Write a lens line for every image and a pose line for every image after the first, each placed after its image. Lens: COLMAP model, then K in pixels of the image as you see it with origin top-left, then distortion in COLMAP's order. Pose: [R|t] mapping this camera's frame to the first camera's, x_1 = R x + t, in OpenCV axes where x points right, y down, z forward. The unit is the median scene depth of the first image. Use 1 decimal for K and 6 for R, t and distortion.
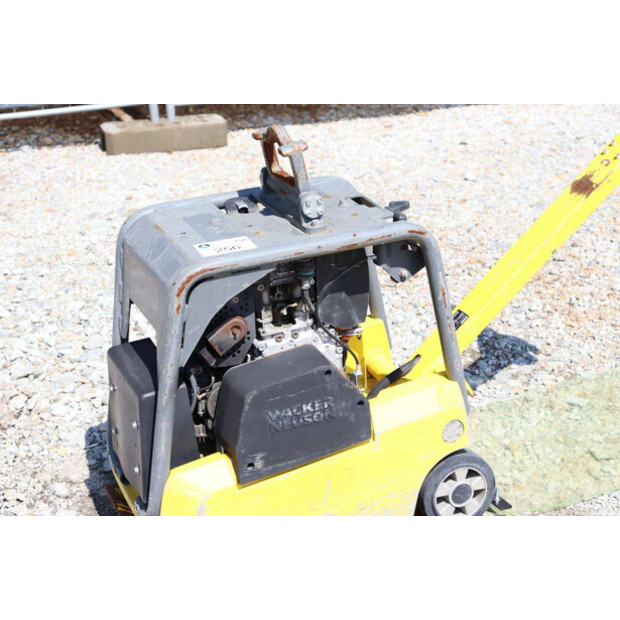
lens RADIAL K [[1254.0, 0, 309.6], [0, 1254.0, 313.5], [0, 0, 1]] dist [0.289210, 0.445823]
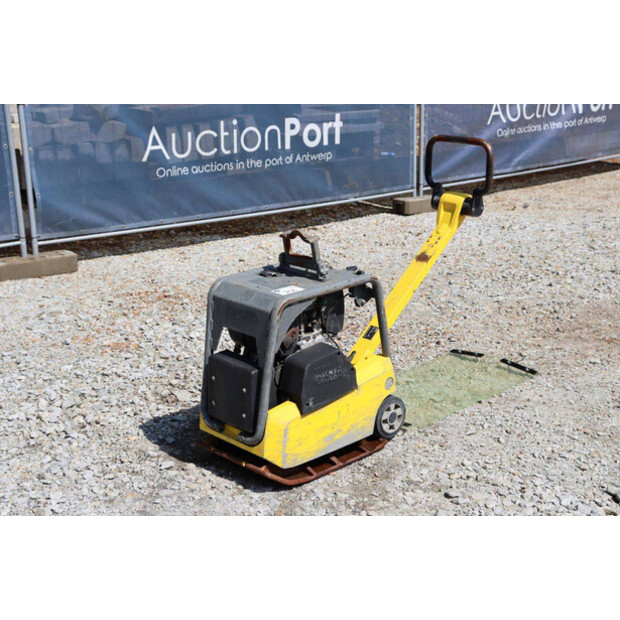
lens RADIAL K [[1064.0, 0, 311.8], [0, 1064.0, 316.9], [0, 0, 1]] dist [0.163087, 0.199430]
pose [[0.936859, -0.070292, 0.342570, -0.545403], [0.106761, 0.990315, -0.088765, 0.124446], [-0.333012, 0.119734, 0.935290, -0.488669]]
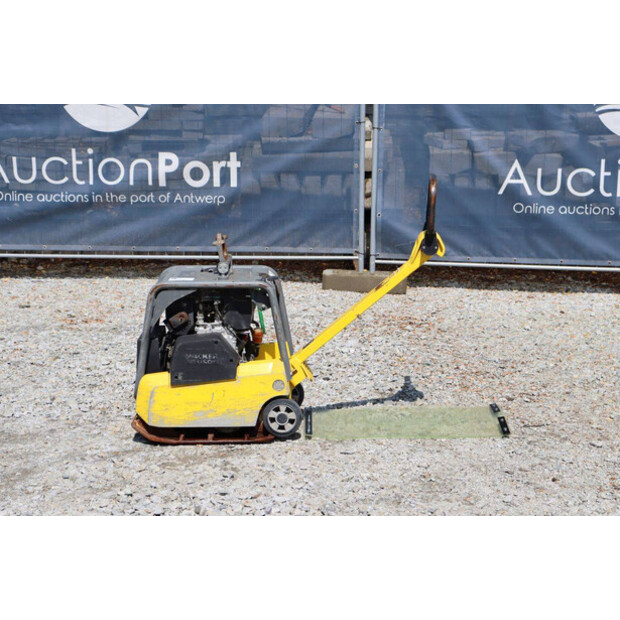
lens RADIAL K [[1466.7, 0, 313.2], [0, 1466.7, 311.3], [0, 0, 1]] dist [0.368285, 1.119278]
pose [[0.914209, 0.127615, -0.384625, 1.100217], [-0.191397, 0.972563, -0.132242, 0.287572], [0.357196, 0.194513, 0.913551, -1.255299]]
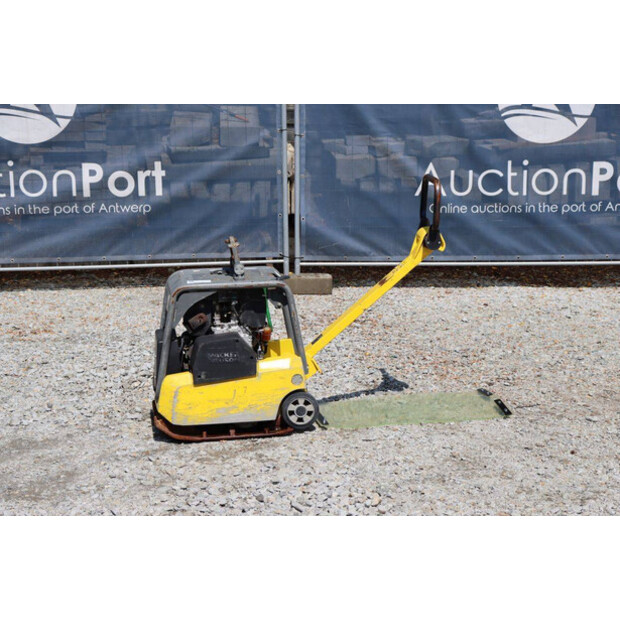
lens RADIAL K [[1466.7, 0, 313.2], [0, 1466.7, 311.3], [0, 0, 1]] dist [0.368285, 1.119278]
pose [[0.967598, 0.085024, -0.237748, 0.744050], [-0.126587, 0.978068, -0.165407, 0.399209], [0.218470, 0.190143, 0.957140, -1.481790]]
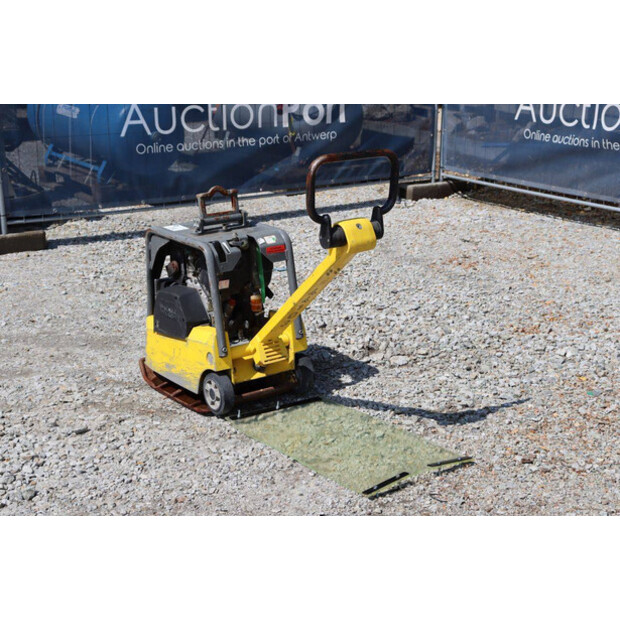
lens RADIAL K [[1143.0, 0, 296.7], [0, 1143.0, 311.5], [0, 0, 1]] dist [0.220008, 0.203127]
pose [[0.206640, 0.319324, -0.924842, 1.759460], [-0.360323, 0.903646, 0.231497, -0.431384], [0.909652, 0.285405, 0.301790, 0.568467]]
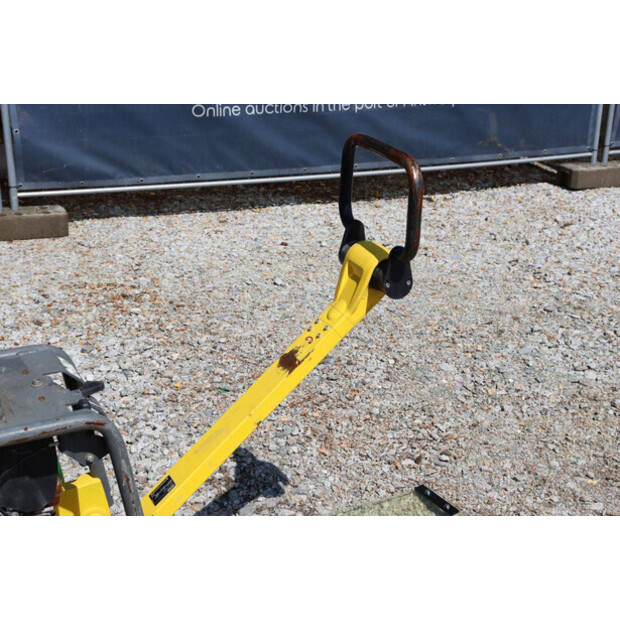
lens RADIAL K [[1099.5, 0, 310.0], [0, 1099.5, 310.0], [0, 0, 1]] dist [0.174318, 0.210254]
pose [[0.997275, 0.031879, 0.066529, 0.182400], [-0.030812, 0.999381, -0.017002, -0.136398], [-0.067029, 0.014905, 0.997640, 0.095357]]
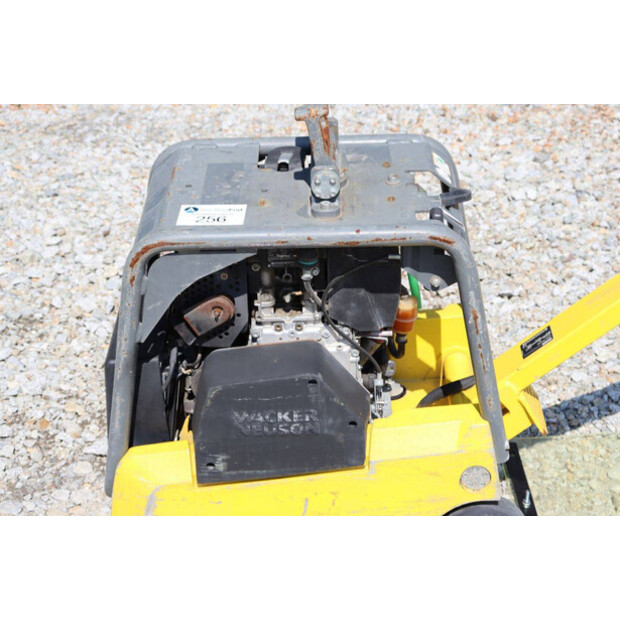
lens RADIAL K [[1374.1, 0, 310.9], [0, 1374.1, 311.4], [0, 0, 1]] dist [0.326763, 0.627444]
pose [[0.919974, 0.212331, -0.329490, 0.289008], [-0.167037, 0.972798, 0.160508, -0.138151], [0.354608, -0.092626, 0.930416, 0.137964]]
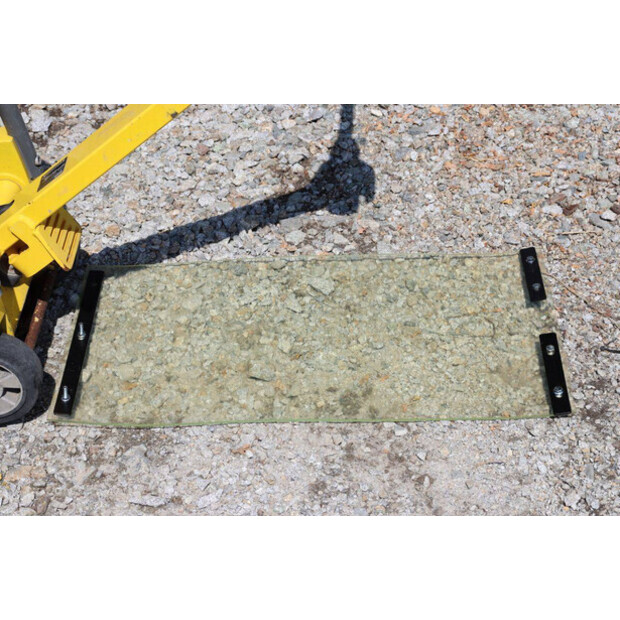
lens RADIAL K [[1374.1, 0, 310.9], [0, 1374.1, 311.4], [0, 0, 1]] dist [0.326763, 0.627444]
pose [[0.910706, 0.276309, -0.307032, 0.580344], [-0.176485, 0.932346, 0.315568, -0.224869], [0.373455, -0.233203, 0.897857, 0.297988]]
